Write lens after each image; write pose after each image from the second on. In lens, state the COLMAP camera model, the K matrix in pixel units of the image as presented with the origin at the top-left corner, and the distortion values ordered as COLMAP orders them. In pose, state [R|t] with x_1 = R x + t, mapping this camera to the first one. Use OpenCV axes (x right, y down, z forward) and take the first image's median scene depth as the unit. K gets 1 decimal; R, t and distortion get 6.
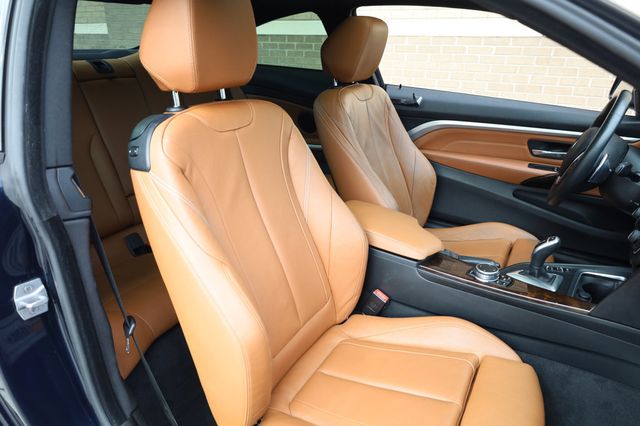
lens RADIAL K [[444.6, 0, 320.0], [0, 444.6, 213.0], [0, 0, 1]] dist [-0.004137, -0.002724]
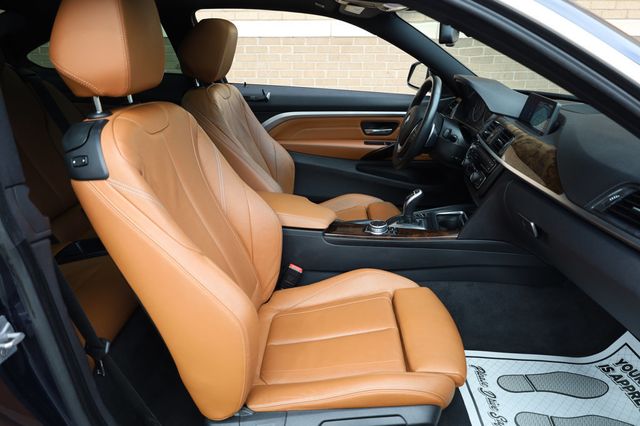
lens RADIAL K [[444.6, 0, 320.0], [0, 444.6, 213.0], [0, 0, 1]] dist [-0.004137, -0.002724]
pose [[0.884703, -0.178343, 0.430689, -0.254473], [0.179370, 0.983024, 0.038605, 0.015808], [-0.430263, 0.043098, 0.901674, -0.042218]]
